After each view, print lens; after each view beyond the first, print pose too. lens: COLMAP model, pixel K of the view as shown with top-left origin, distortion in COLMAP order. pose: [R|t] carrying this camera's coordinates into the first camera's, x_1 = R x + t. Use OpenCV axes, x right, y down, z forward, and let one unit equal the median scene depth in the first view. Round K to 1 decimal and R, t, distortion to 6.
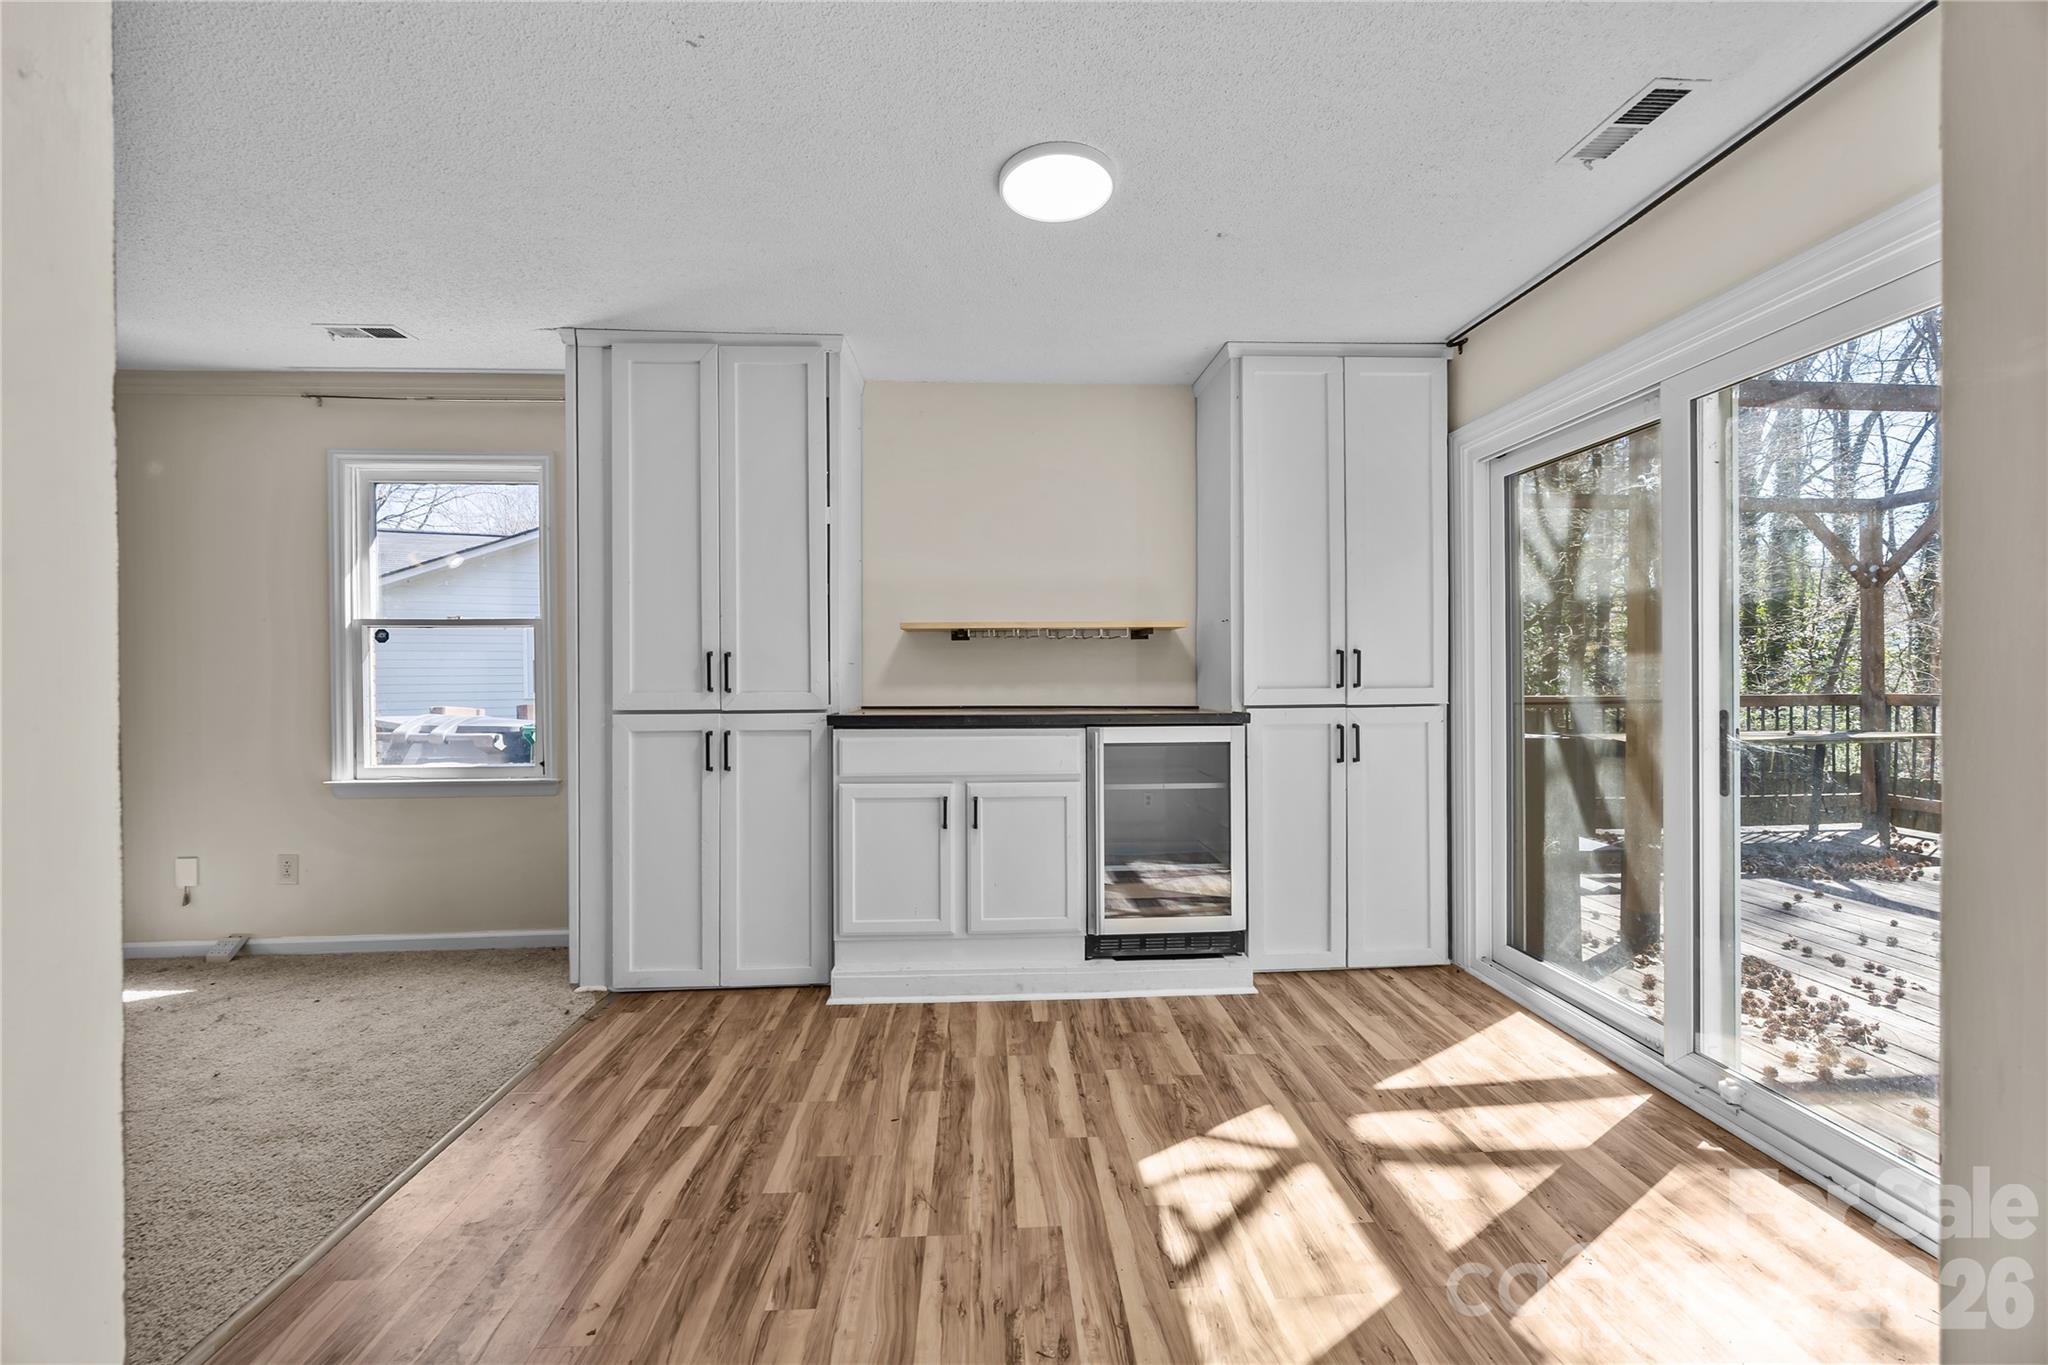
lens RADIAL K [[787.2, 0, 1027.5], [0, 787.2, 675.9], [0, 0, 1]] dist [-0.002386, 0.000374]
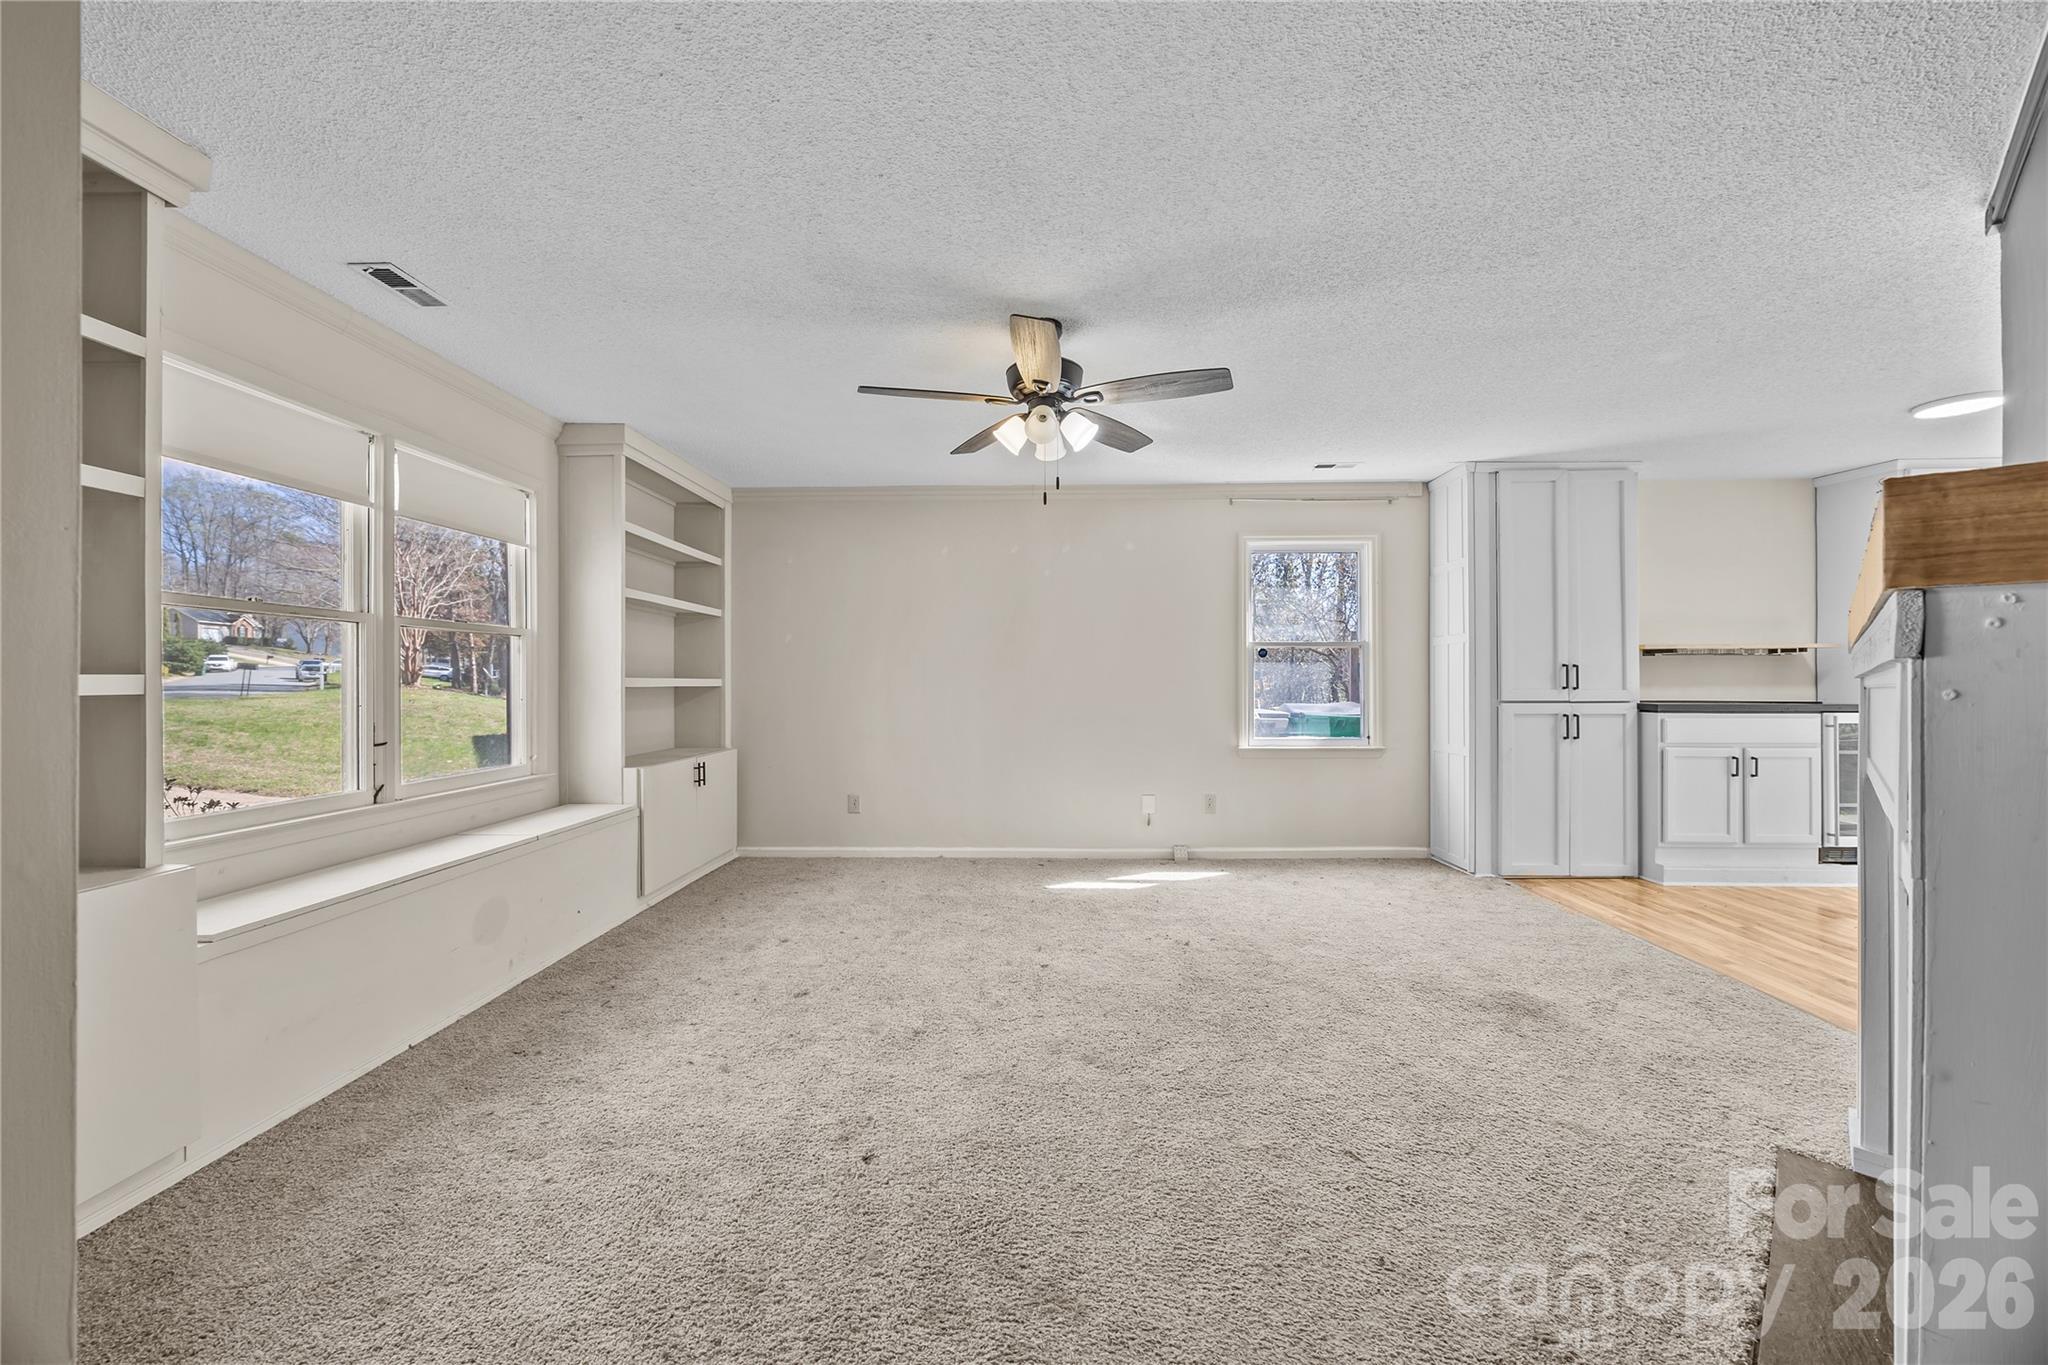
lens RADIAL K [[787.2, 0, 1022.3], [0, 787.2, 684.8], [0, 0, 1]] dist [-0.002386, 0.000374]
pose [[0.996569, 0.002477, -0.082731, -1.350993], [-0.002957, 0.999979, -0.005681, 0.022899], [0.082715, 0.005906, 0.996556, -0.665489]]
